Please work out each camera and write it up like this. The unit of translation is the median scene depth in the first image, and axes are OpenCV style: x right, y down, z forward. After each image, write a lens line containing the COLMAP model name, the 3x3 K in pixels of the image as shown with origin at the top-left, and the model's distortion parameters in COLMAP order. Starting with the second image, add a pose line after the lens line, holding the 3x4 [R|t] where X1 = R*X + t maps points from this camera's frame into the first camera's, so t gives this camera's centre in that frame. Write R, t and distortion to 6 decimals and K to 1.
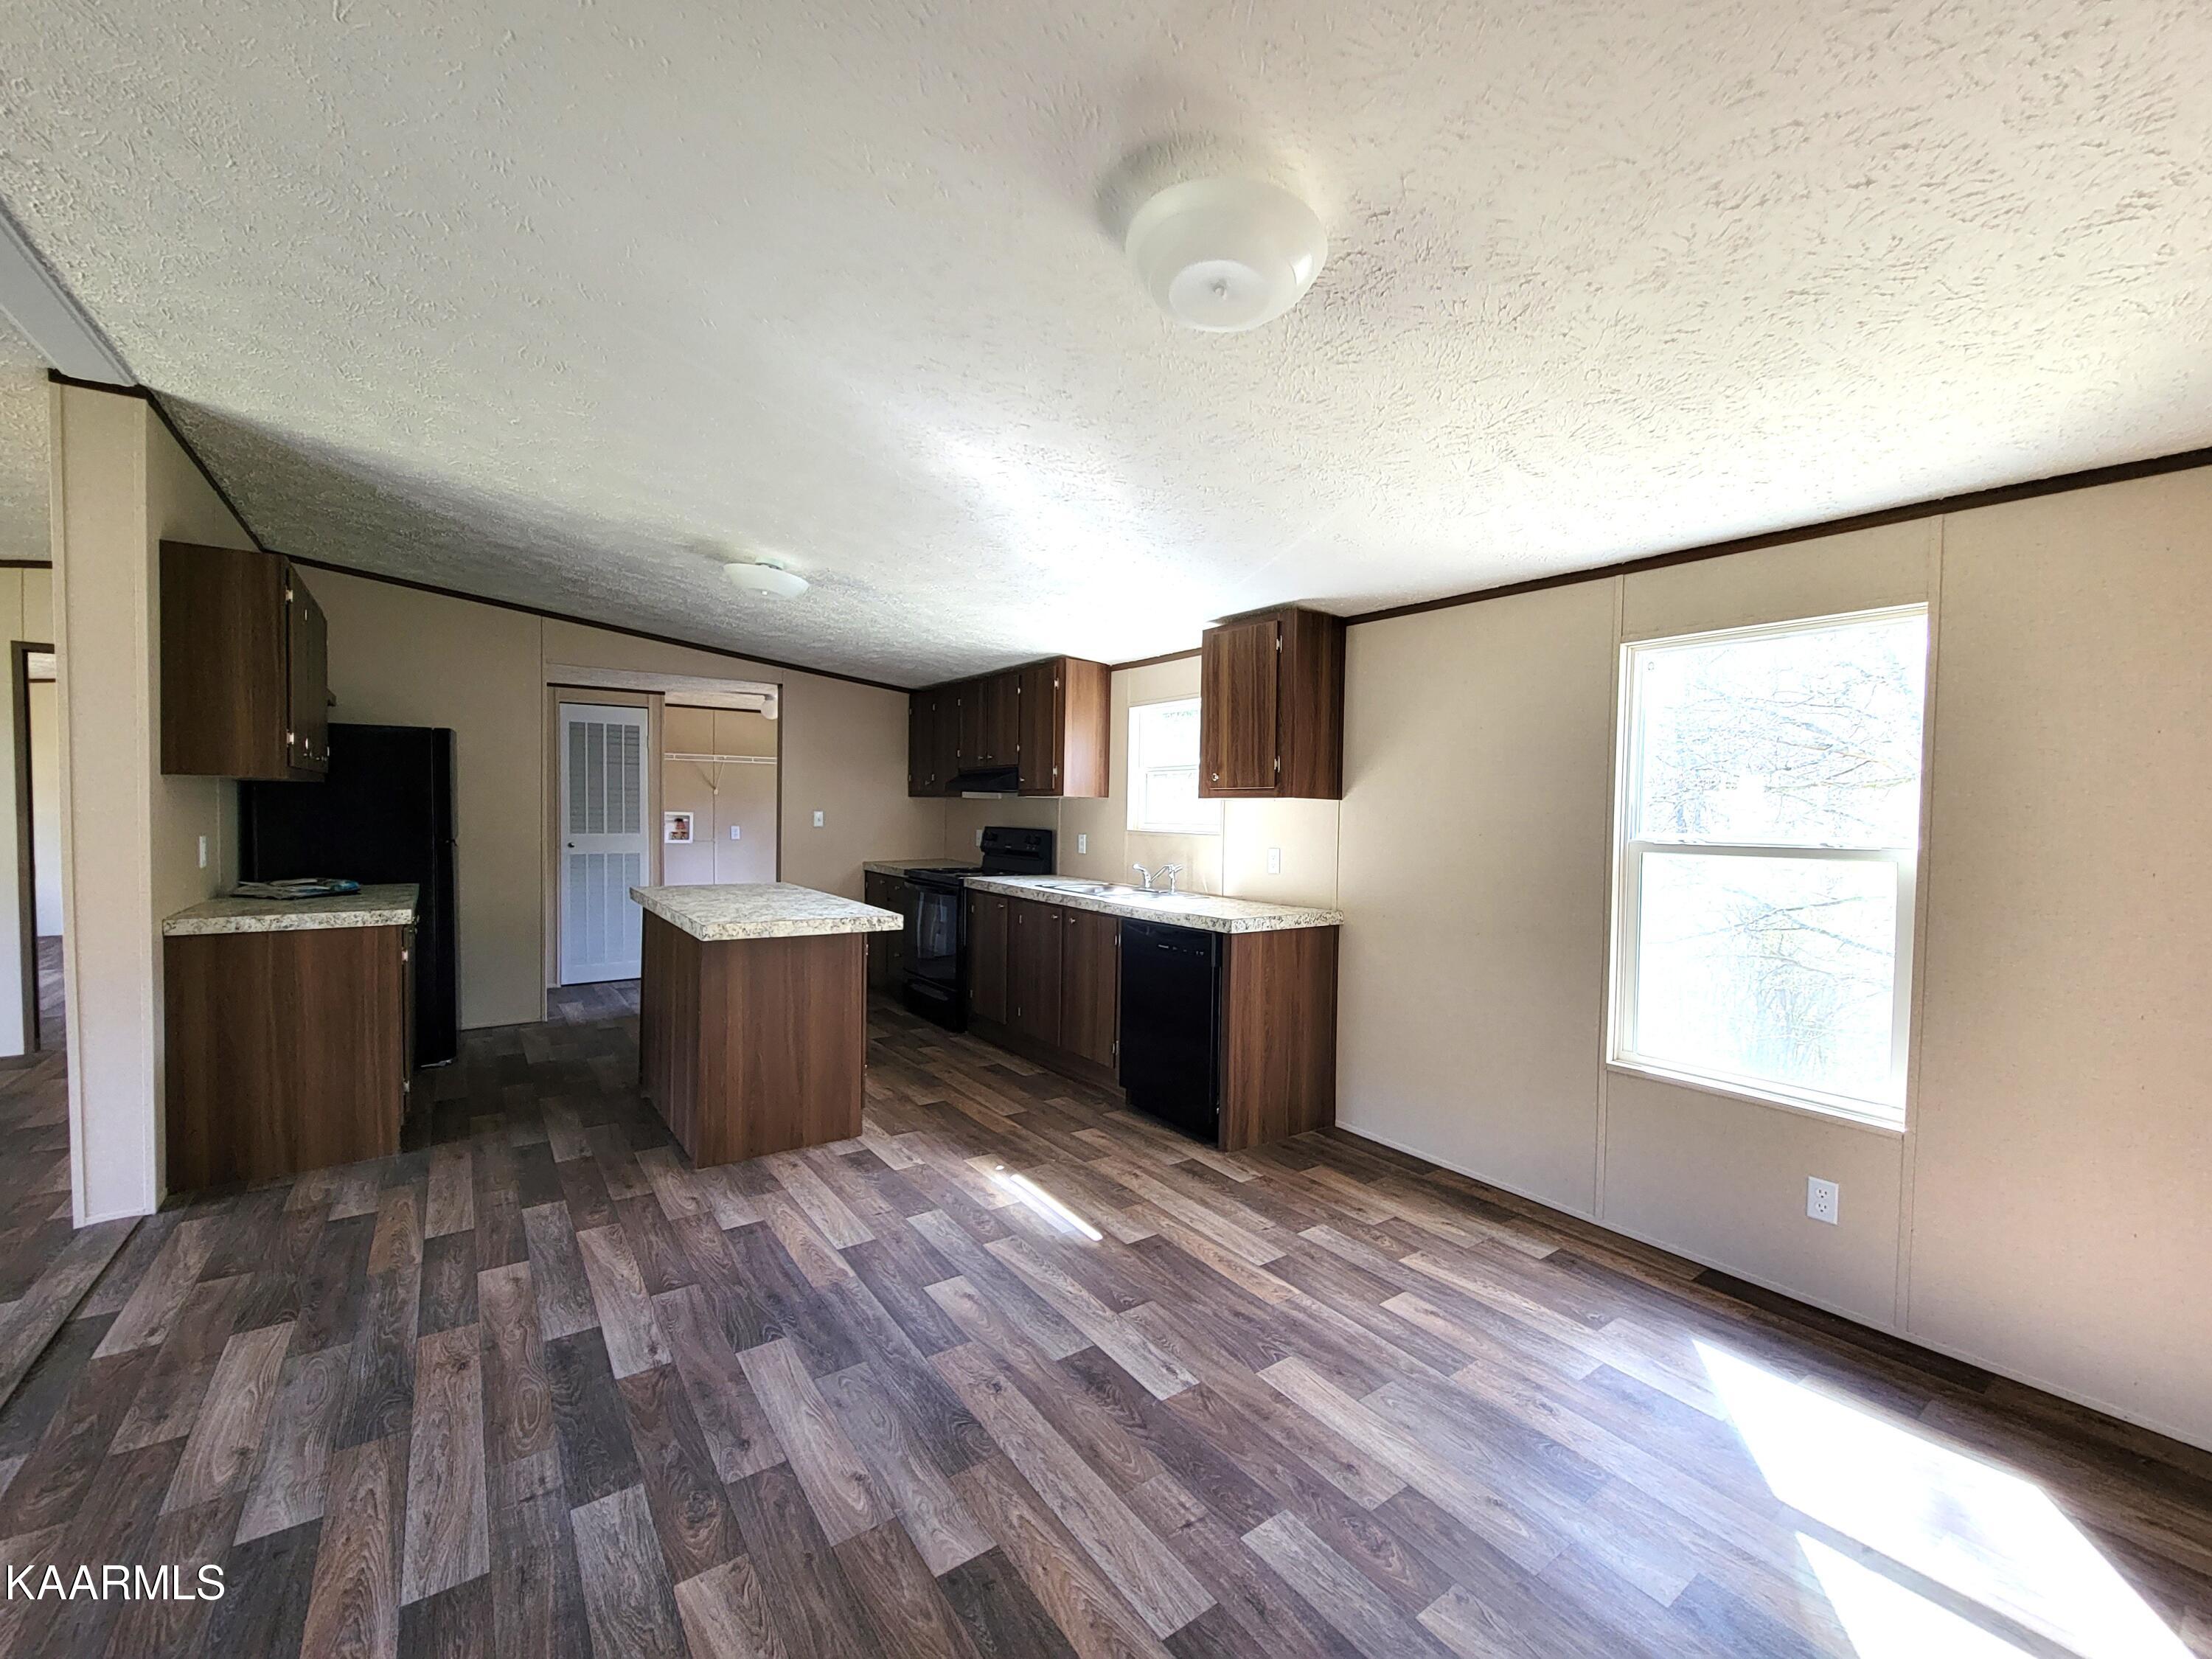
lens RADIAL K [[899.5, 0, 1101.1], [0, 899.5, 834.1], [0, 0, 1]] dist [0.001638, -0.002751]
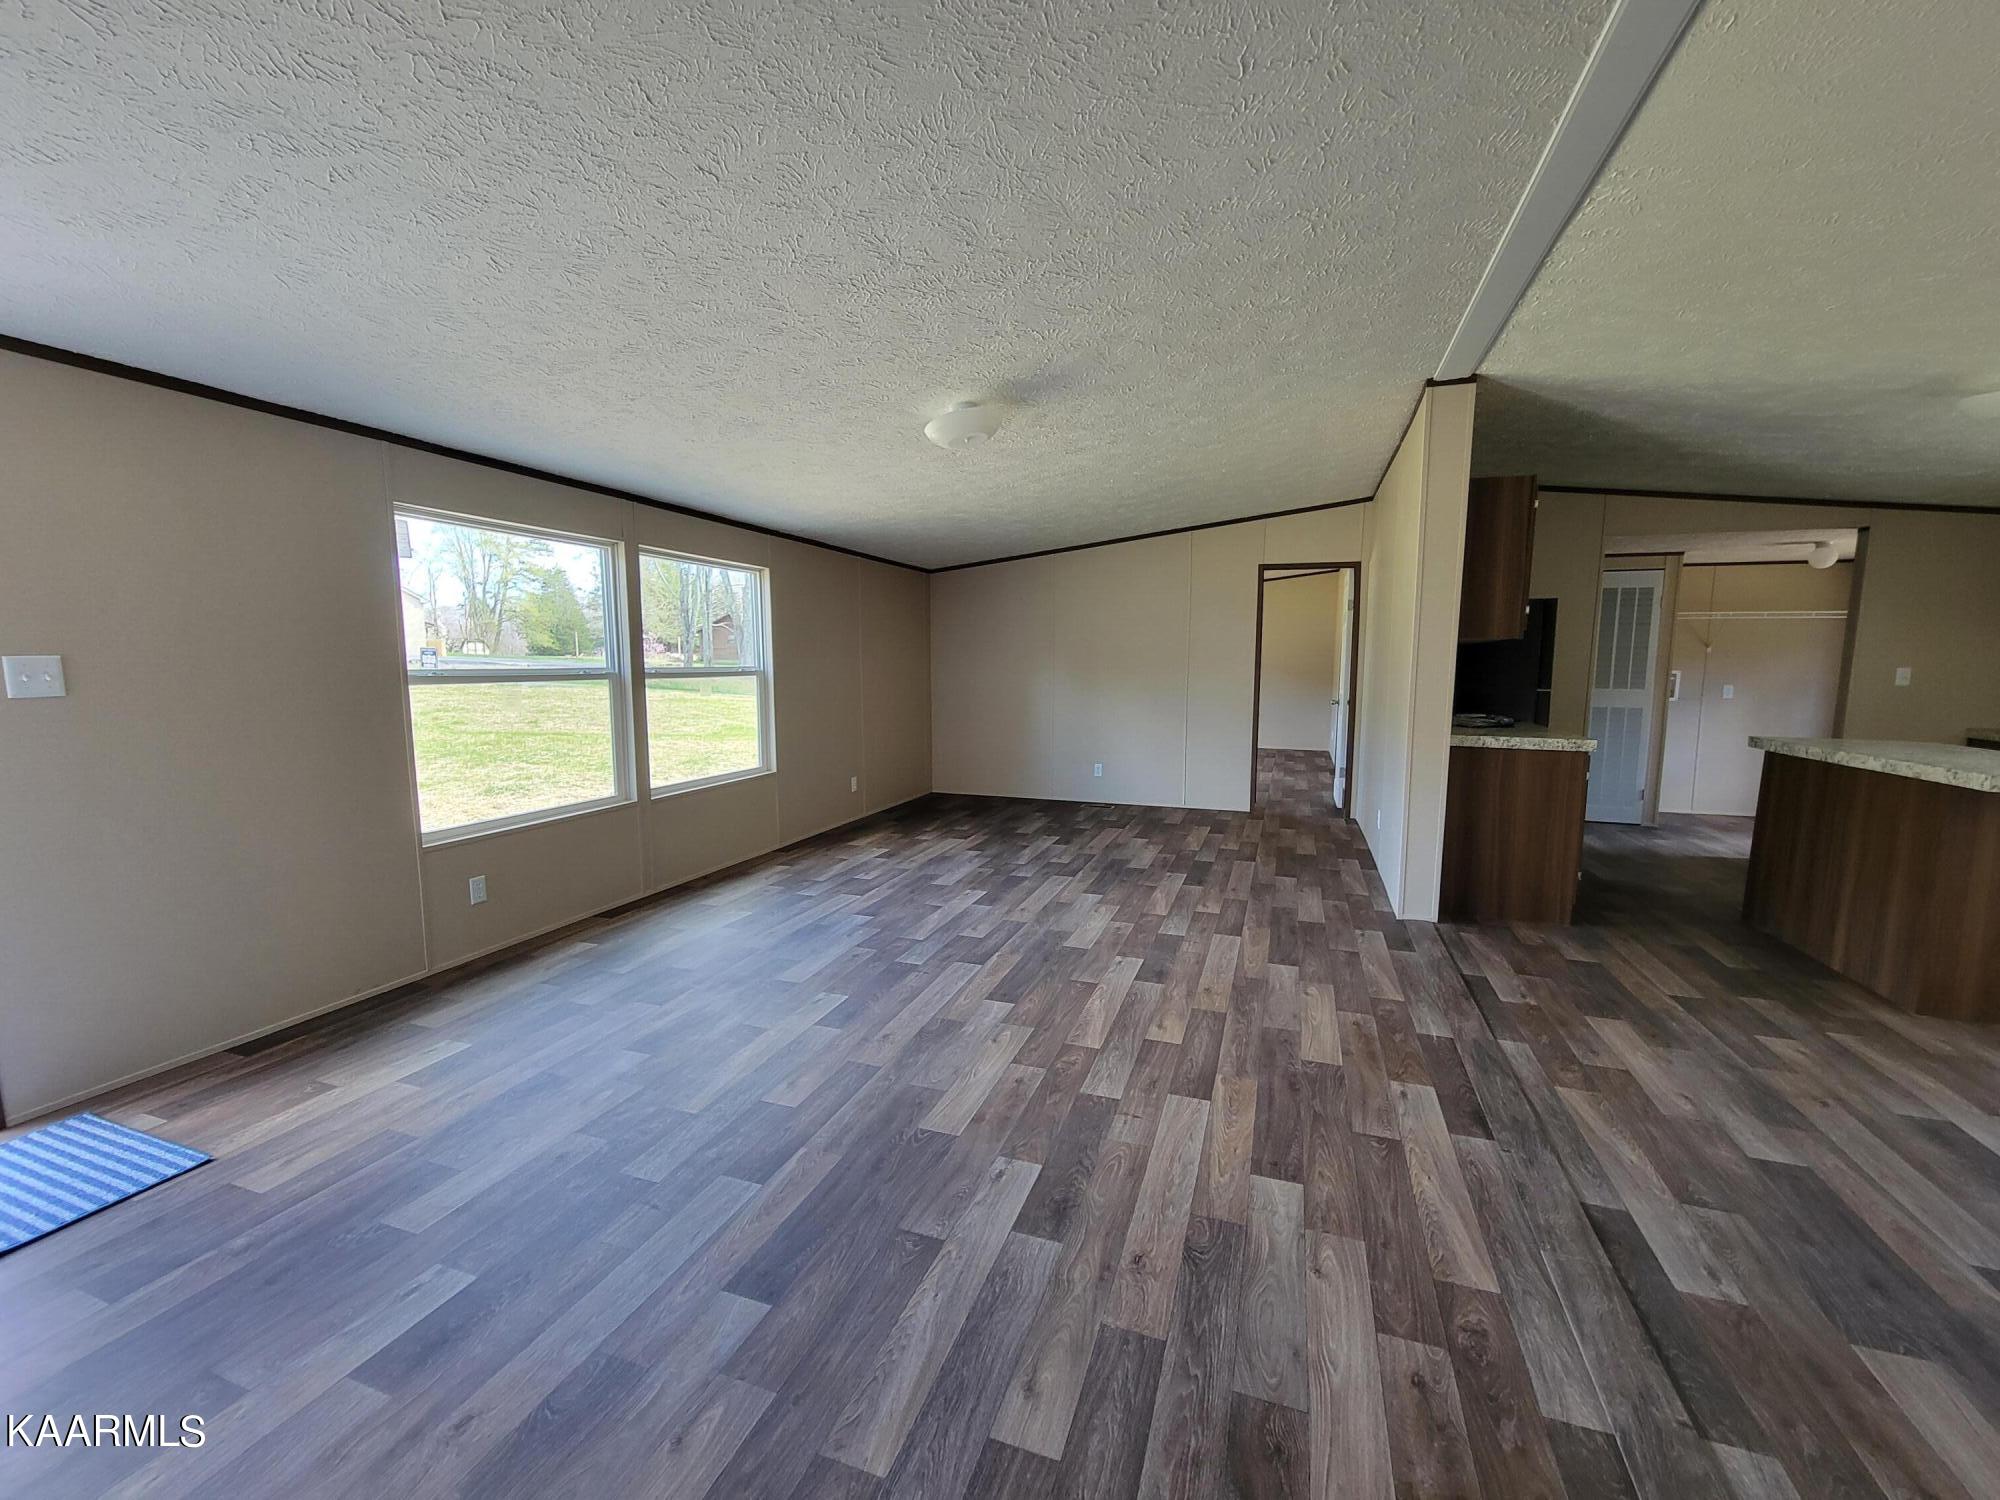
lens RADIAL K [[813.3, 0, 996.3], [0, 813.3, 754.2], [0, 0, 1]] dist [0.001638, -0.002751]
pose [[0.564568, 0.083974, -0.821104, -0.288437], [-0.025820, 0.996121, 0.084120, 0.027039], [0.824983, -0.026290, 0.564546, -0.344704]]
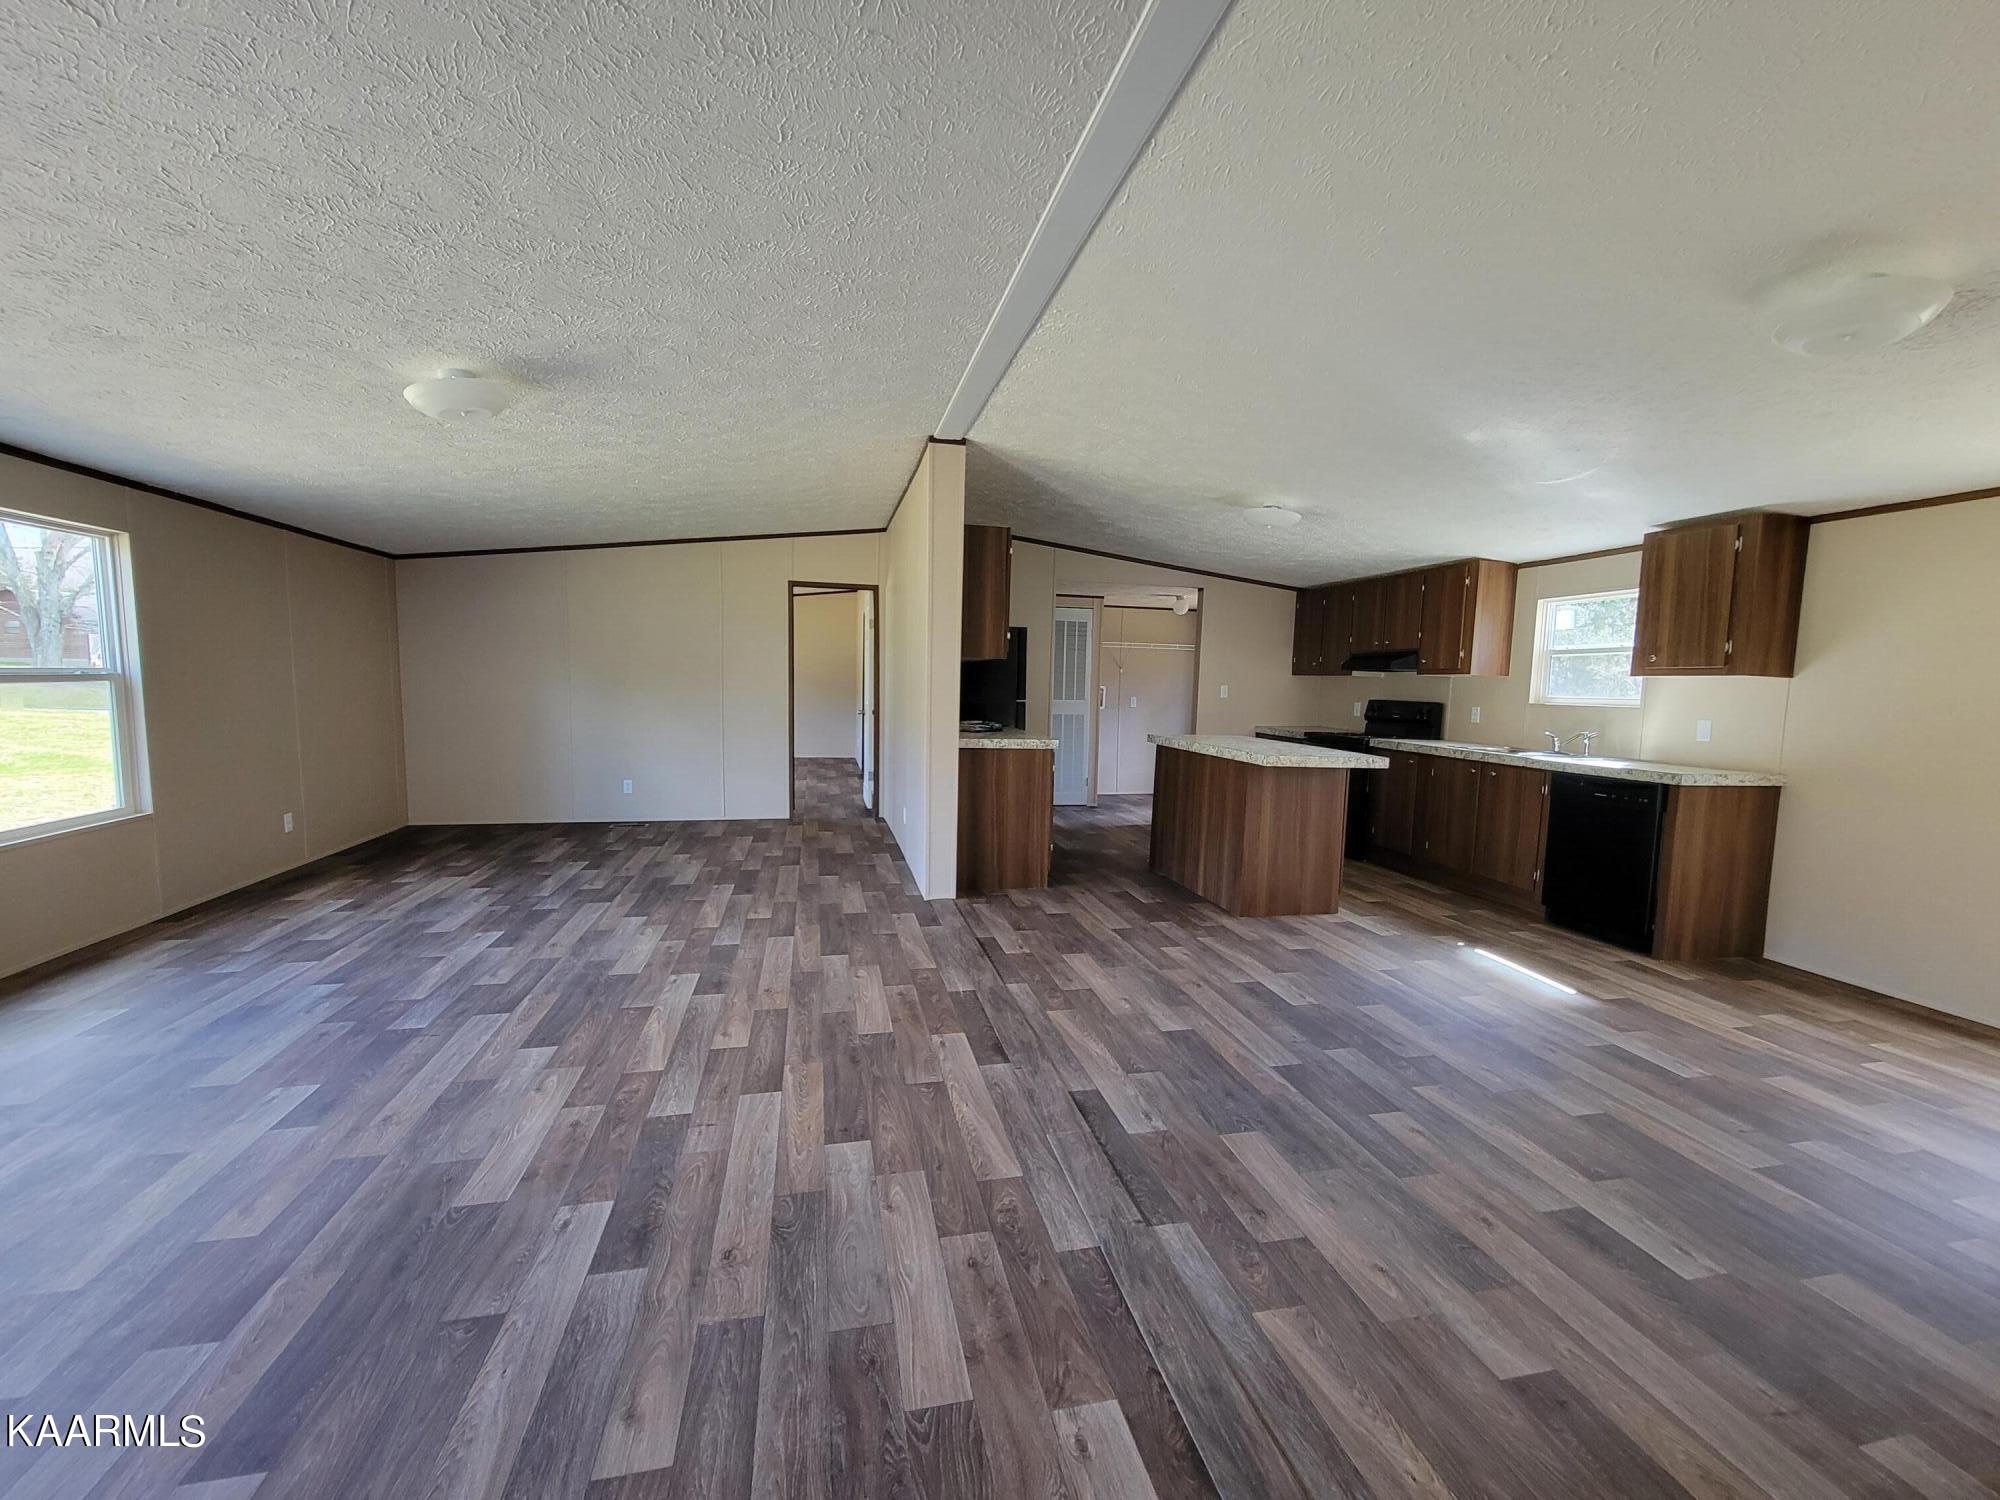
lens RADIAL K [[813.3, 0, 995.6], [0, 813.3, 754.9], [0, 0, 1]] dist [0.001638, -0.002751]
pose [[0.918773, 0.044833, -0.392233, -0.281733], [-0.024516, 0.998093, 0.056657, 0.028506], [0.394025, -0.042439, 0.918119, -0.390191]]
